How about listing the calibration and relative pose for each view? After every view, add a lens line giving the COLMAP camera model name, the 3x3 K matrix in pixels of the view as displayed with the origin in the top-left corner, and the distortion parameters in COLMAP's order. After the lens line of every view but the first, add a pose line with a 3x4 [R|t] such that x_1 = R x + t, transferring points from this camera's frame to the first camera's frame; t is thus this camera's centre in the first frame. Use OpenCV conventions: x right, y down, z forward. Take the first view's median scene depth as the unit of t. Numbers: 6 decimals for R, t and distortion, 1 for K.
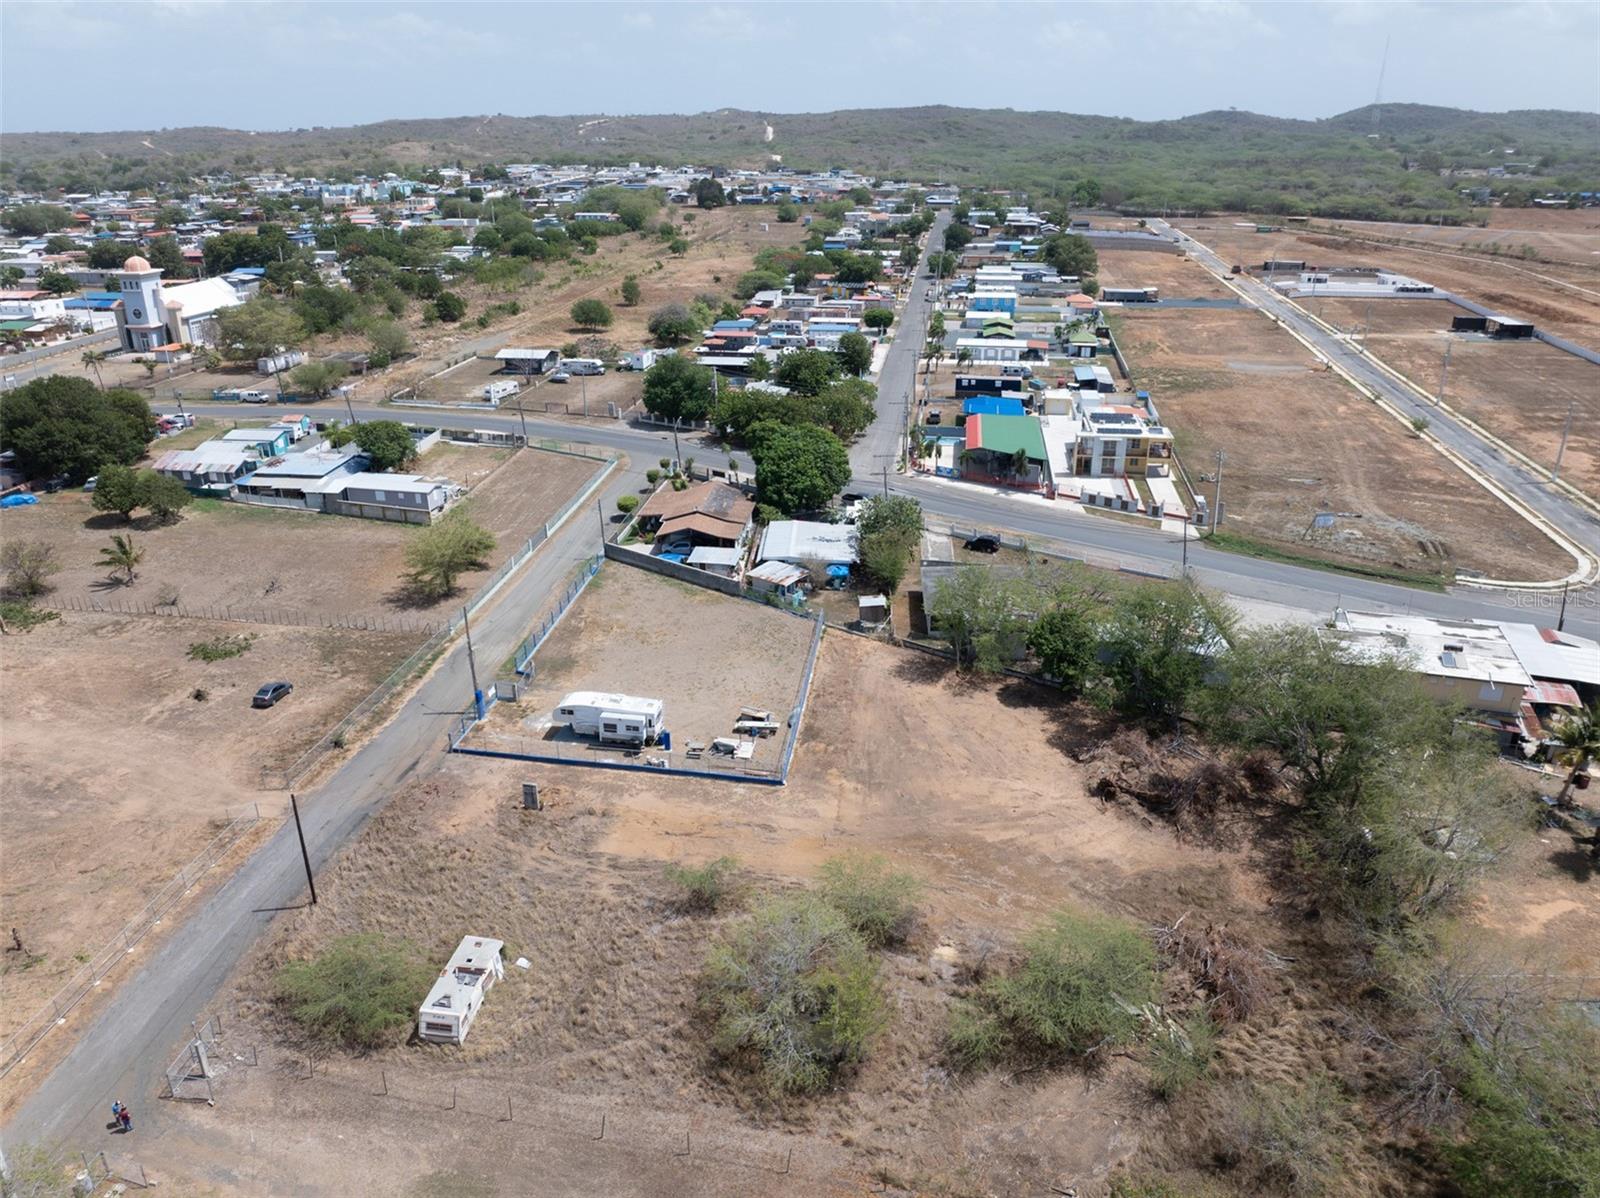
lens RADIAL K [[1131.9, 0, 800.0], [0, 1131.9, 599.0], [0, 0, 1]] dist [-0.061588, 0.036023]
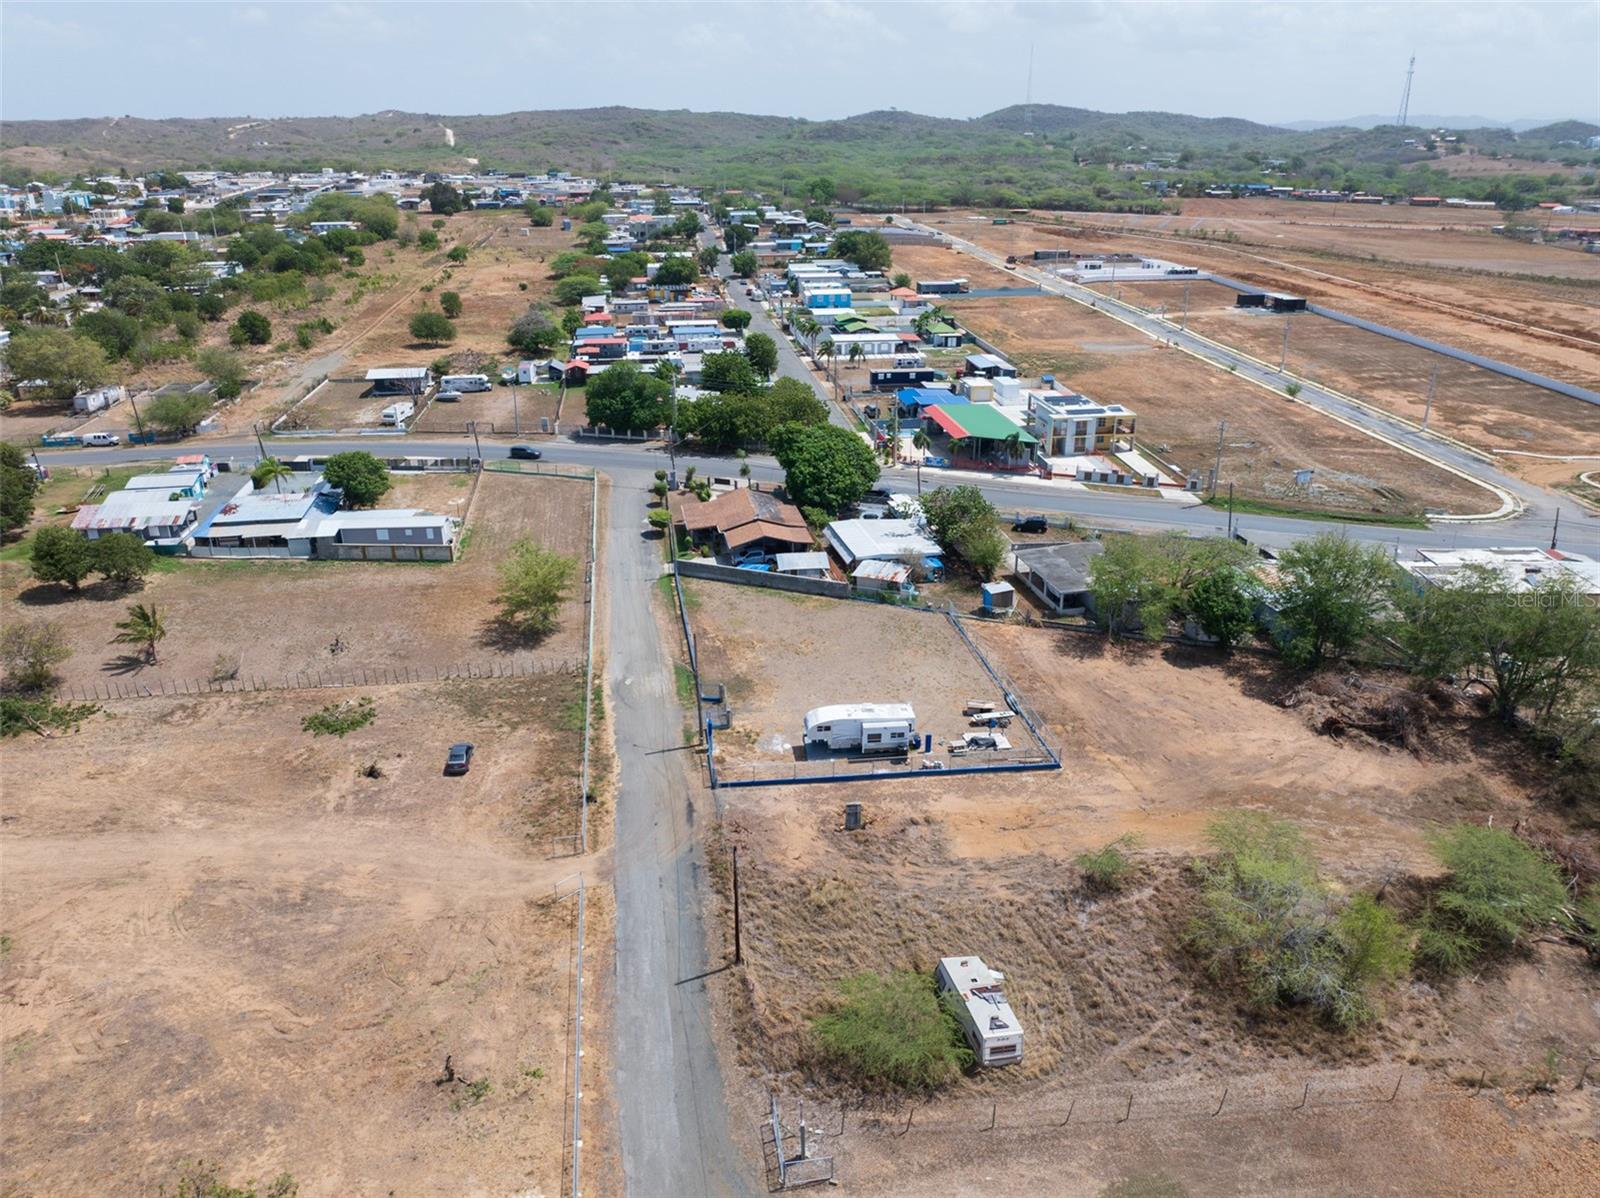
lens RADIAL K [[1131.9, 0, 800.0], [0, 1131.9, 599.0], [0, 0, 1]] dist [-0.061588, 0.036023]
pose [[0.957912, -0.107616, 0.266128, -0.285011], [0.107869, 0.994071, 0.013710, -0.015794], [-0.266026, 0.015574, 0.963840, 0.040502]]
